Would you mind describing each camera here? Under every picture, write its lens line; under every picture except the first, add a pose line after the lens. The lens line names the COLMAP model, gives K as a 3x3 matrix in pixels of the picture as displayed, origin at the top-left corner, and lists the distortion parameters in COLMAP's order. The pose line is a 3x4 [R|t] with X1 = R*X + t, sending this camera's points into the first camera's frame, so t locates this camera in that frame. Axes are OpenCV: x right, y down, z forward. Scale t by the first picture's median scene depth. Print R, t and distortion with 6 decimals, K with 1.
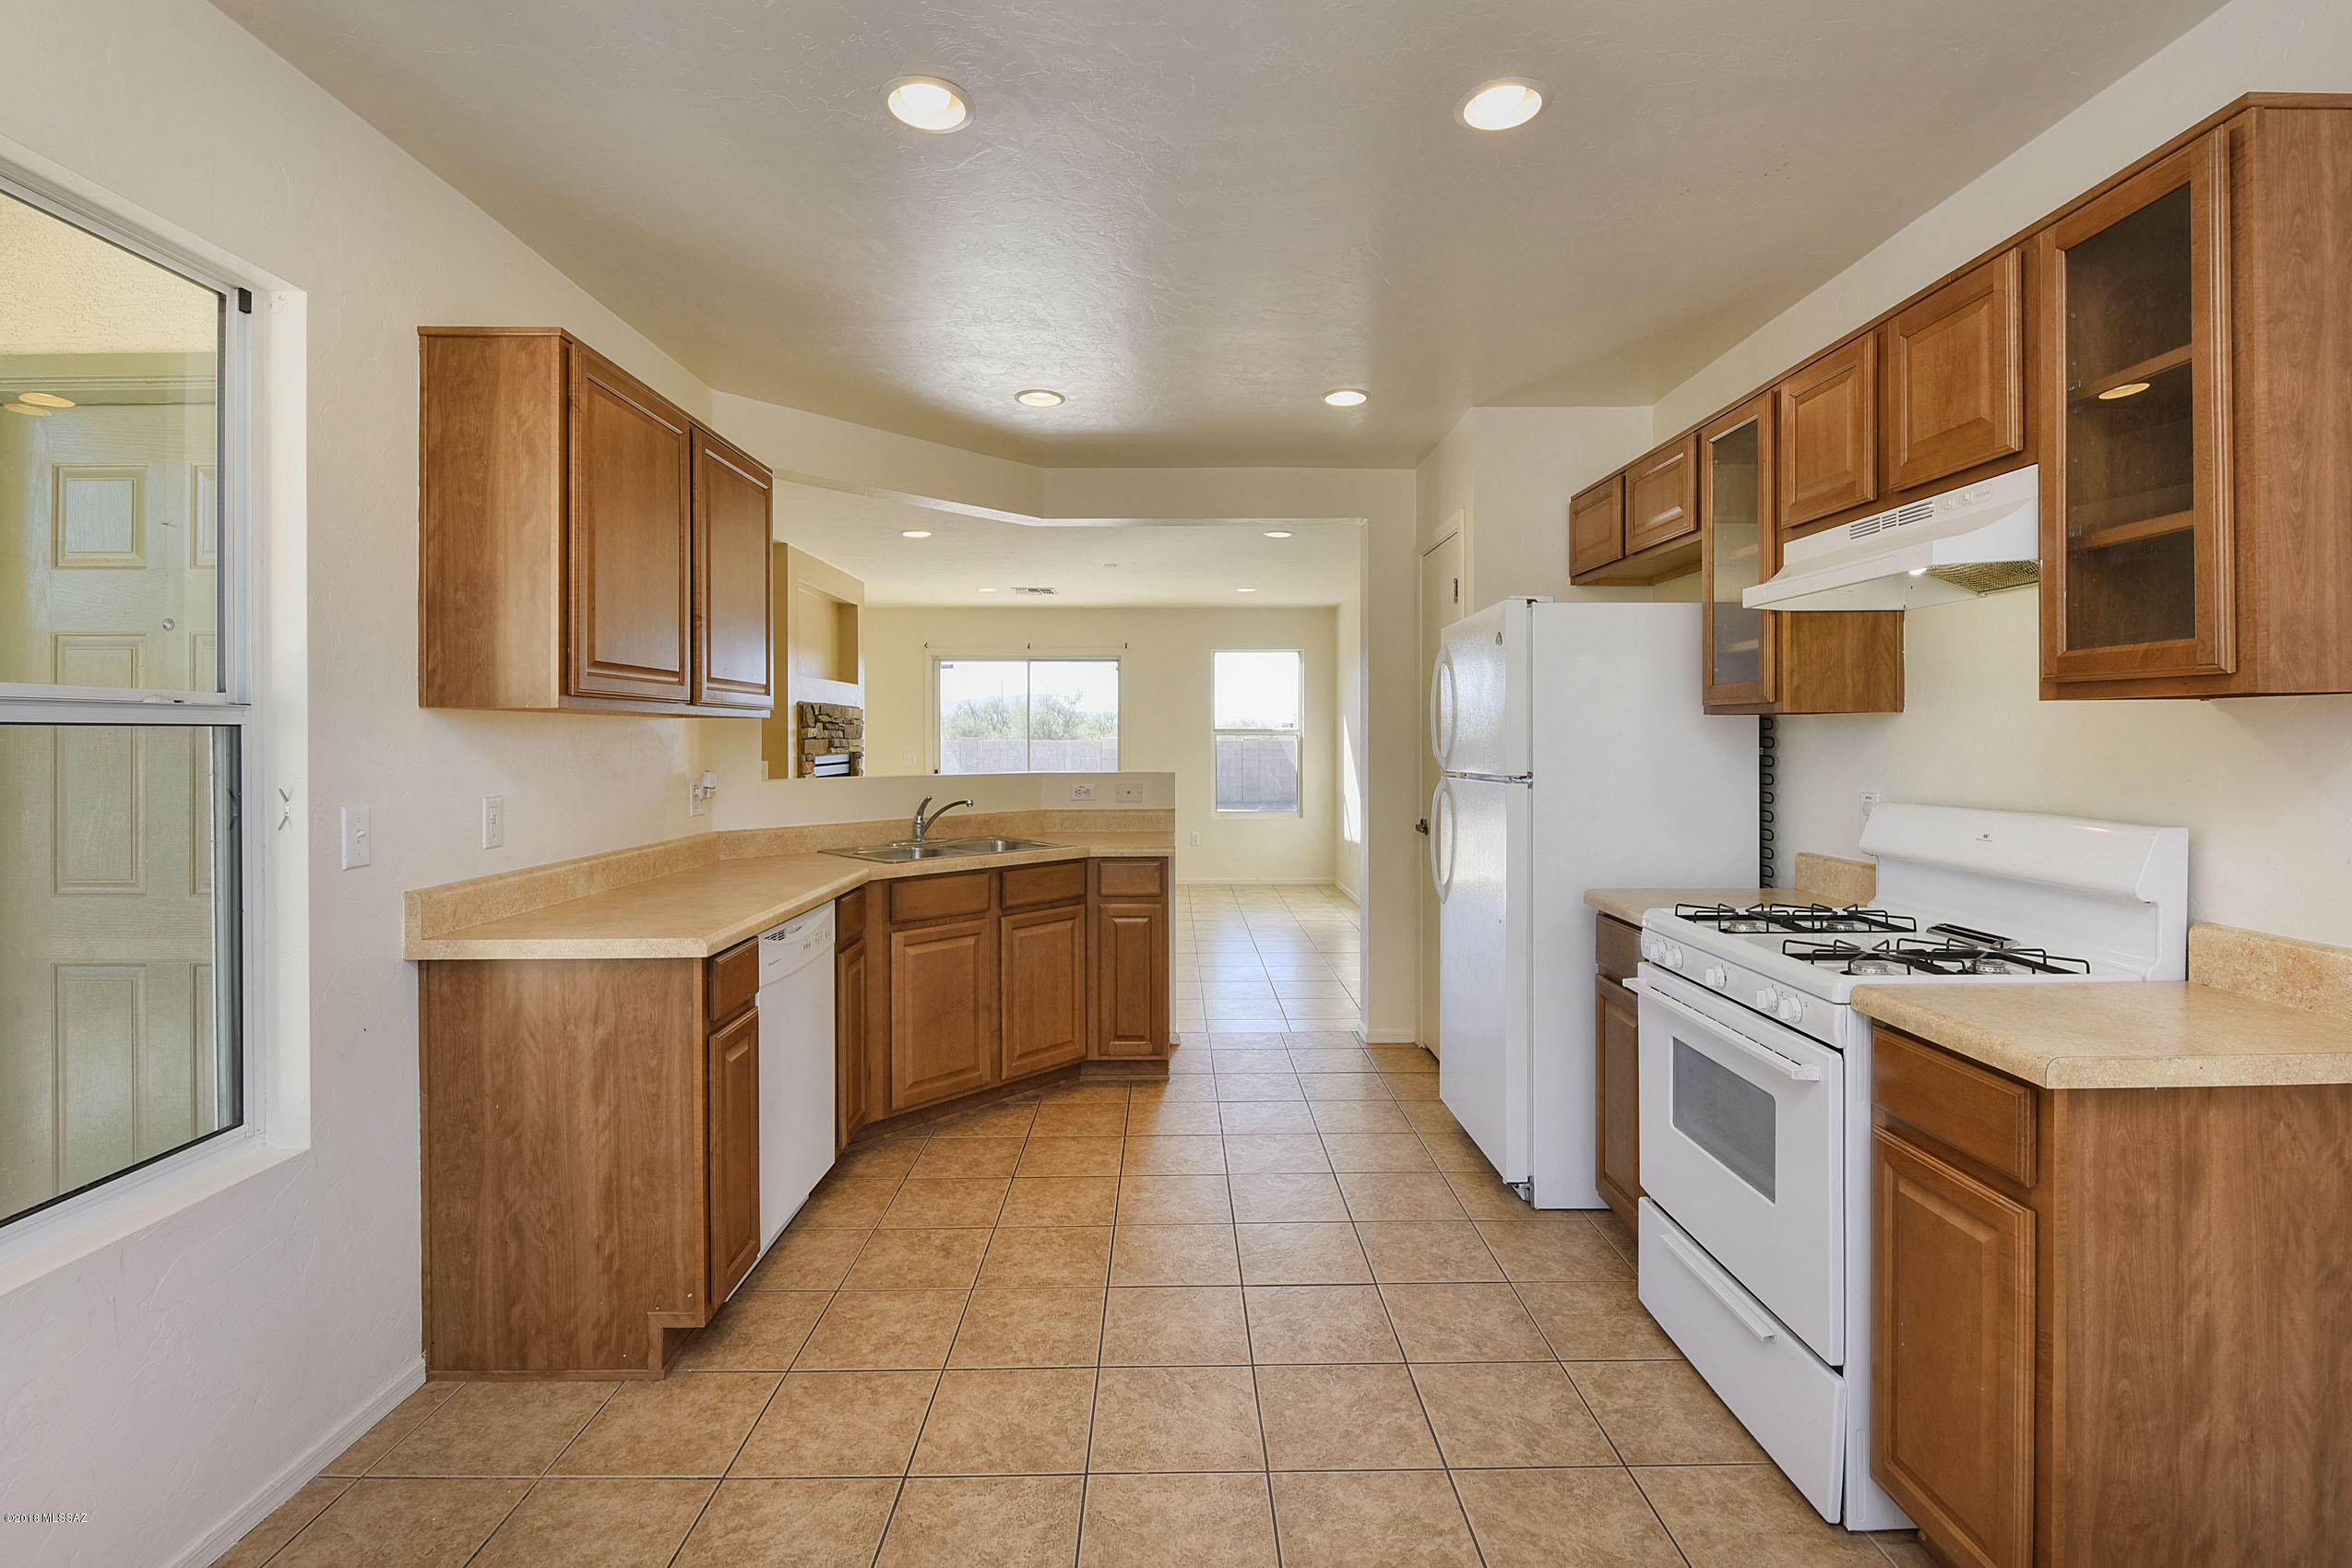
lens RADIAL K [[1067.5, 0, 1179.3], [0, 1067.5, 769.9], [0, 0, 1]] dist [-0.004341, -0.001403]
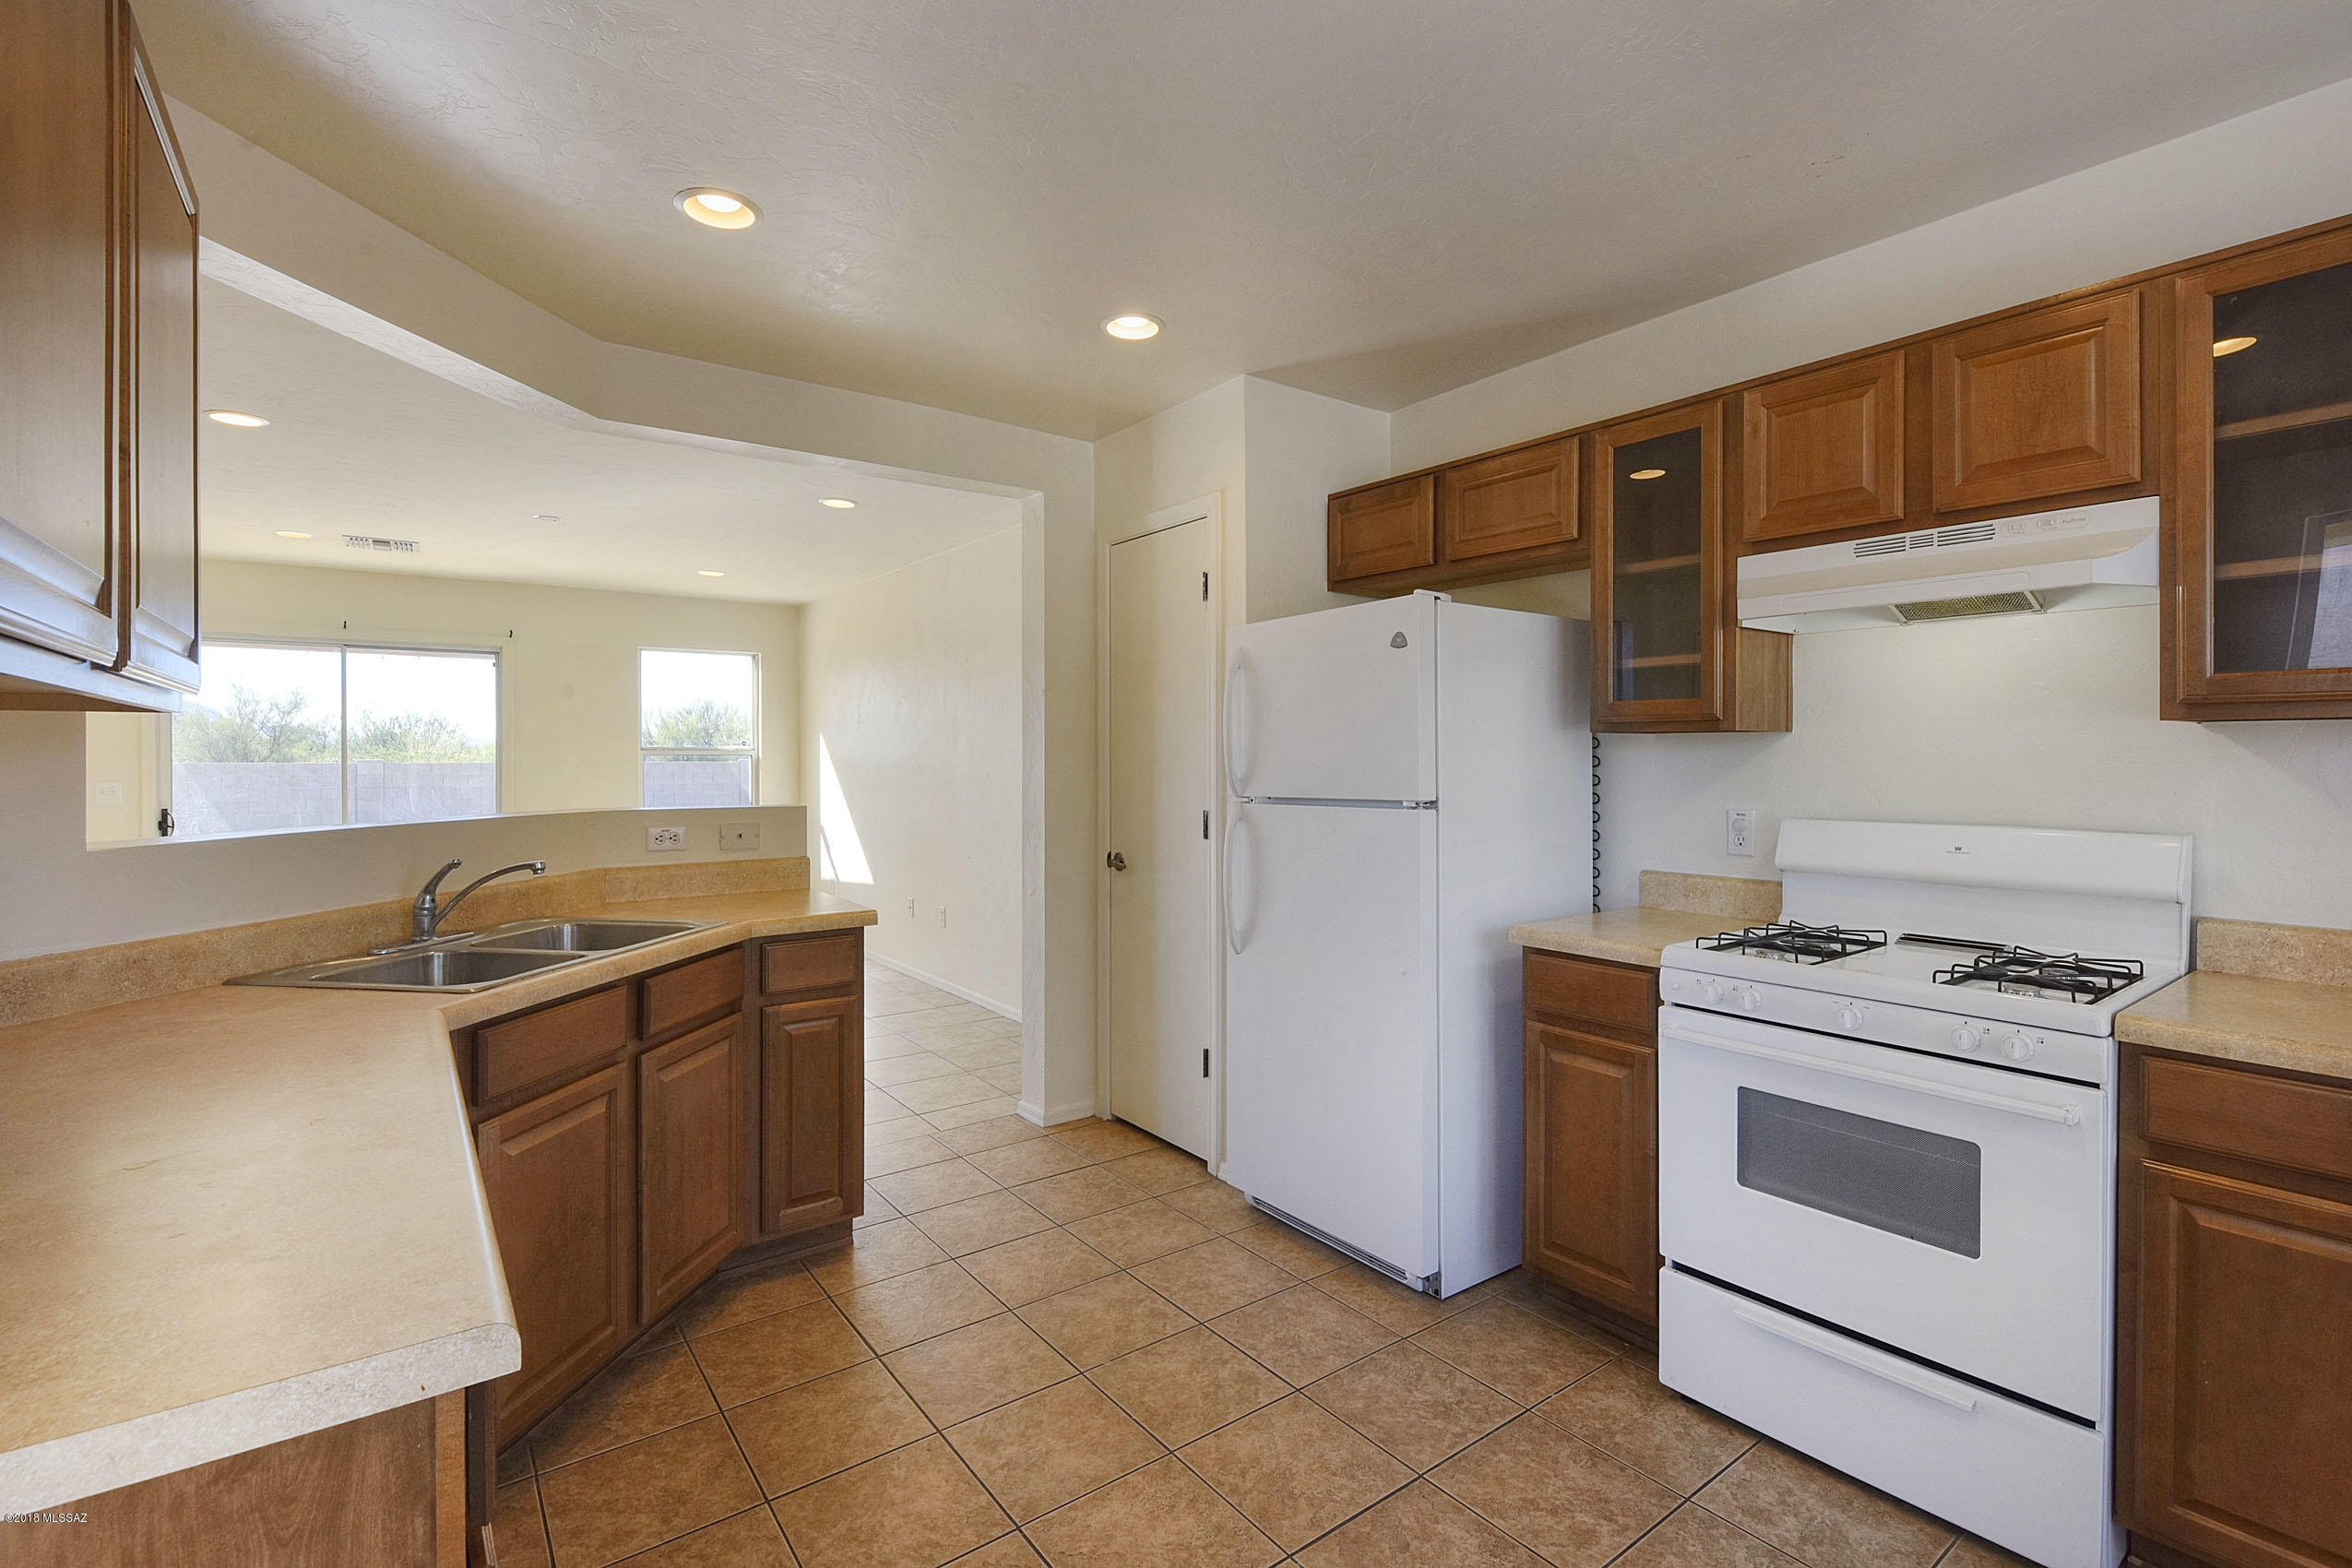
lens RADIAL K [[1067.5, 0, 1208.1], [0, 1067.5, 777.1], [0, 0, 1]] dist [-0.004341, -0.001403]
pose [[0.806002, -0.010645, 0.591817, -0.263098], [0.018528, 0.999802, -0.007250, -0.008370], [-0.591623, 0.016809, 0.806040, 0.324571]]
